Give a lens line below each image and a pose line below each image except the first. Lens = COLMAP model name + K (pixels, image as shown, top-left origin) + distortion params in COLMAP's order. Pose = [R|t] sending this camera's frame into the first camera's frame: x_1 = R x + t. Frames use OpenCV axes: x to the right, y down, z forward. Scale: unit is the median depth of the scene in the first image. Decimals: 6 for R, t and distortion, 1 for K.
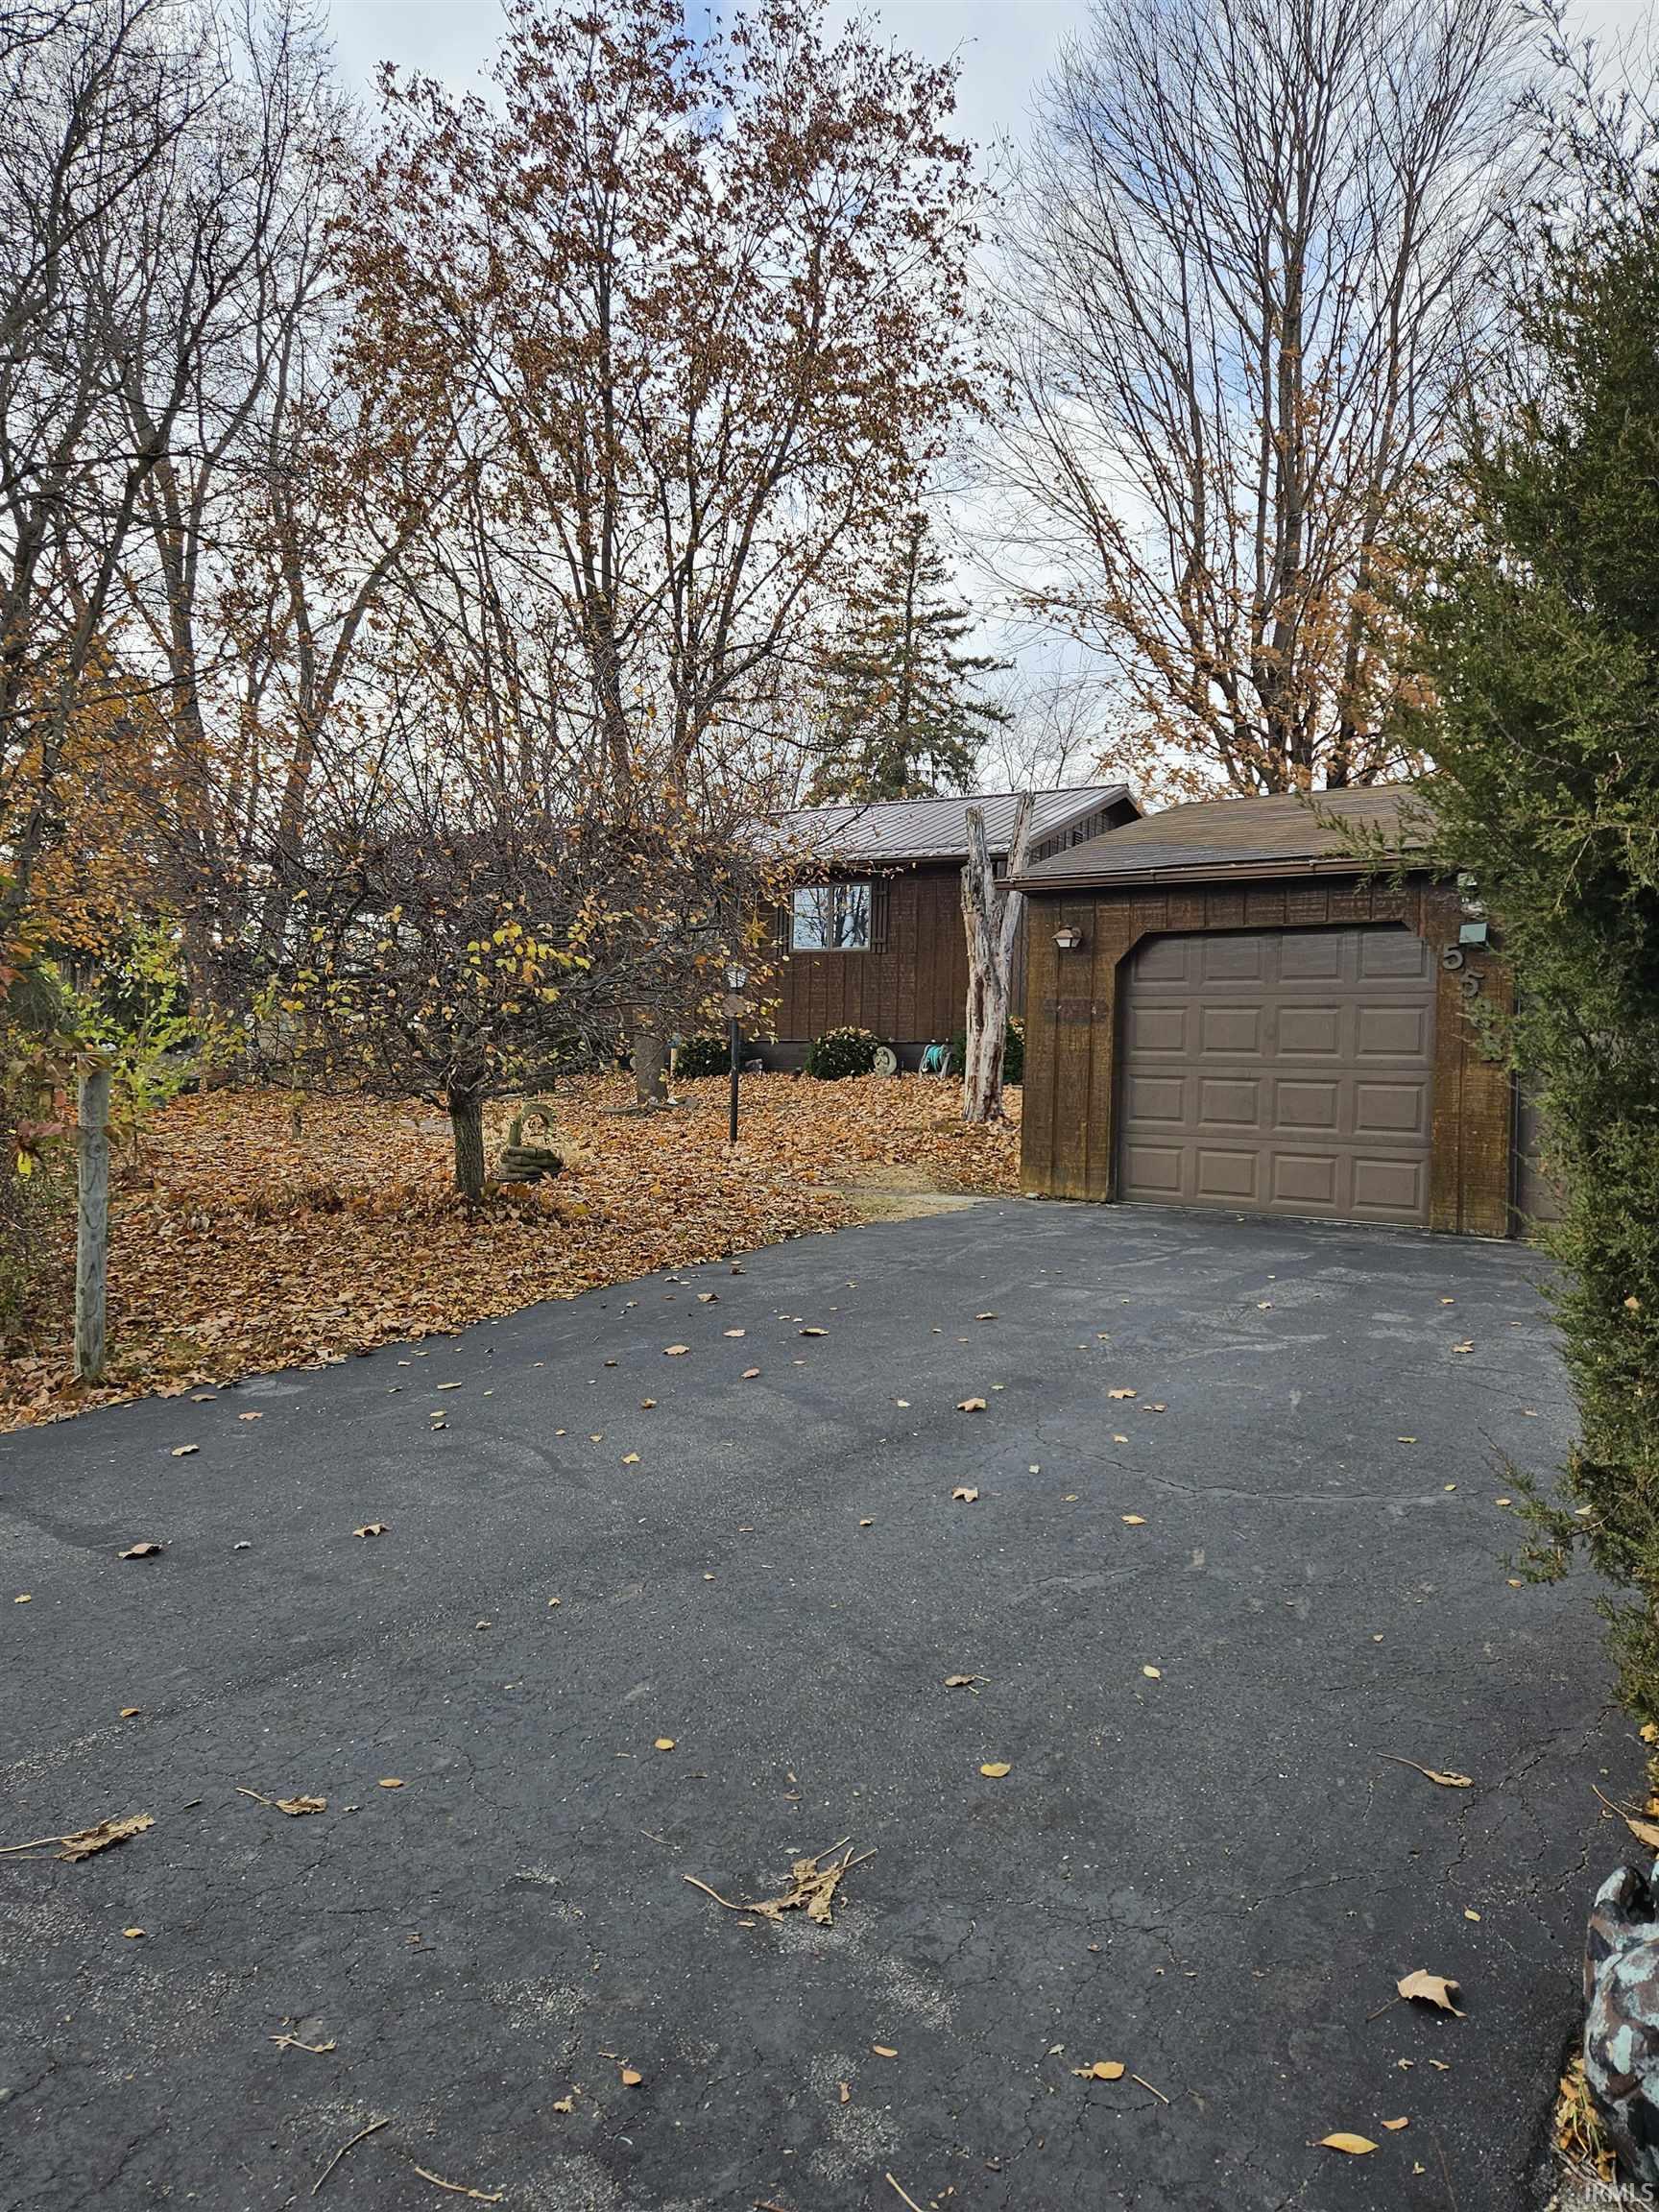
lens RADIAL K [[1493.3, 0, 823.3], [0, 1493.3, 1105.6], [0, 0, 1]] dist [0.047538, -0.000752]
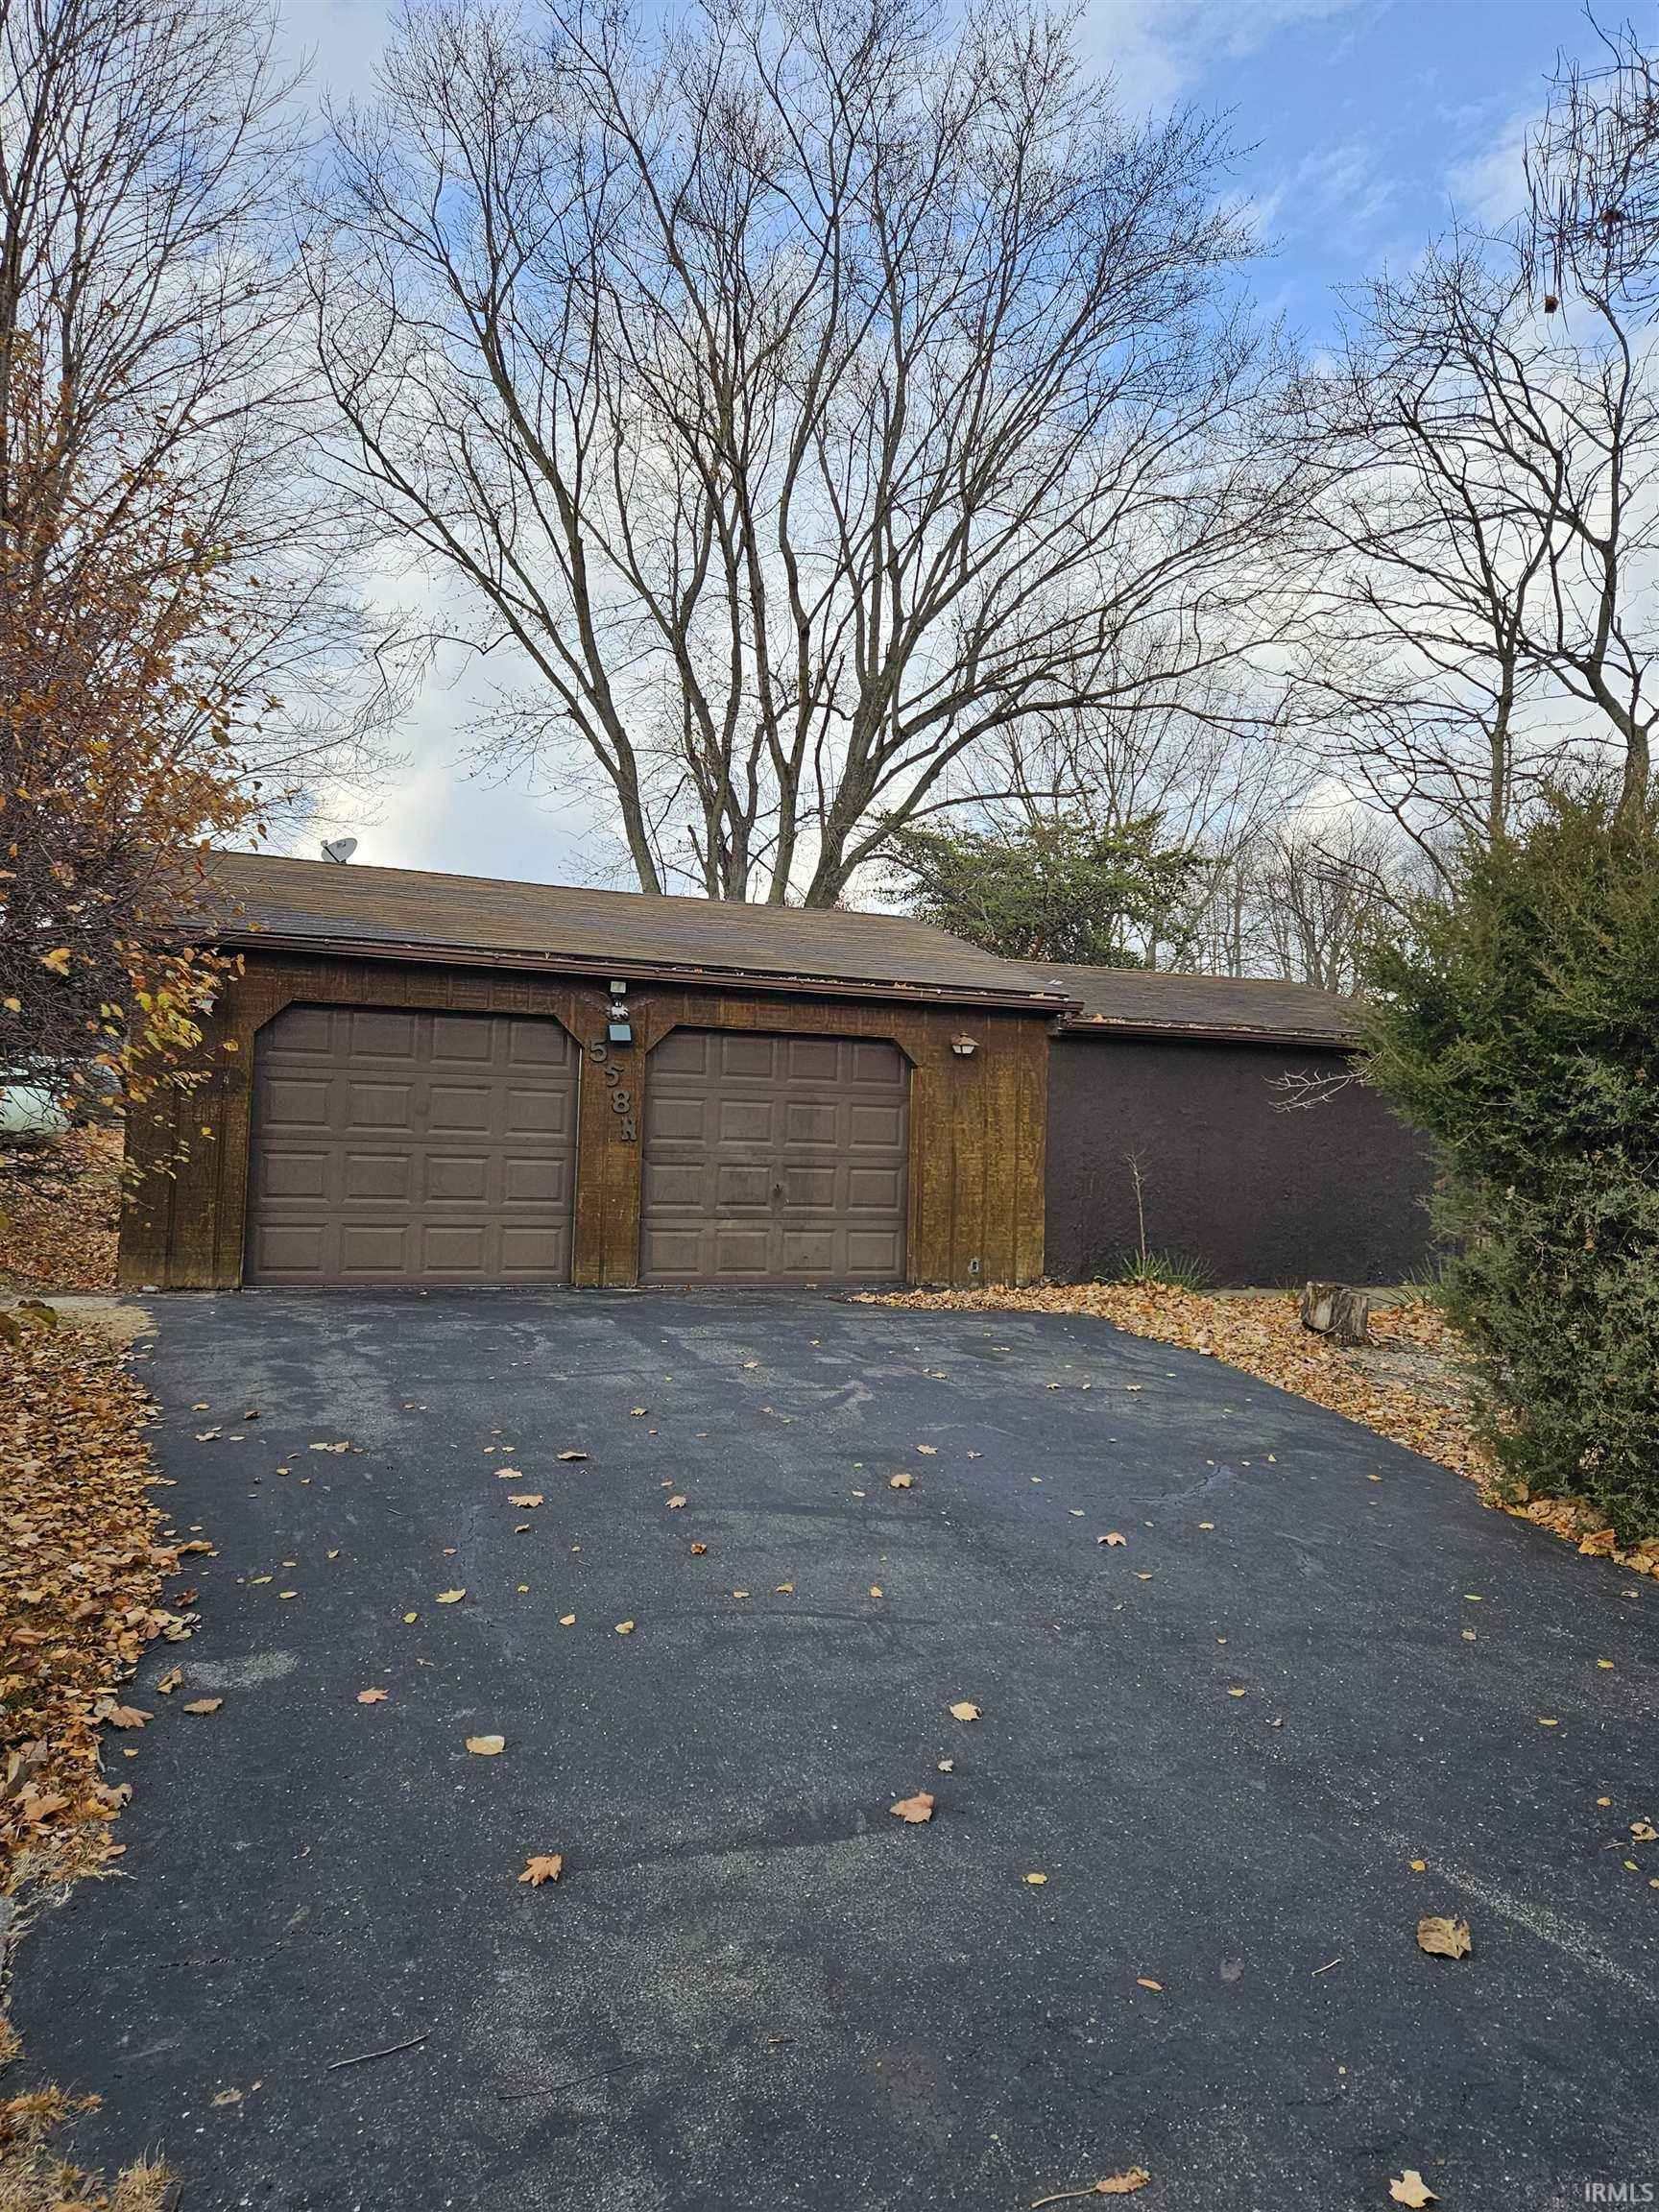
lens RADIAL K [[1493.3, 0, 822.6], [0, 1493.3, 1110.8], [0, 0, 1]] dist [0.047538, -0.000752]
pose [[0.549548, 0.011479, 0.835384, -0.452243], [0.005380, 0.999836, -0.017278, -0.031082], [-0.835445, 0.013989, 0.549396, 0.218643]]
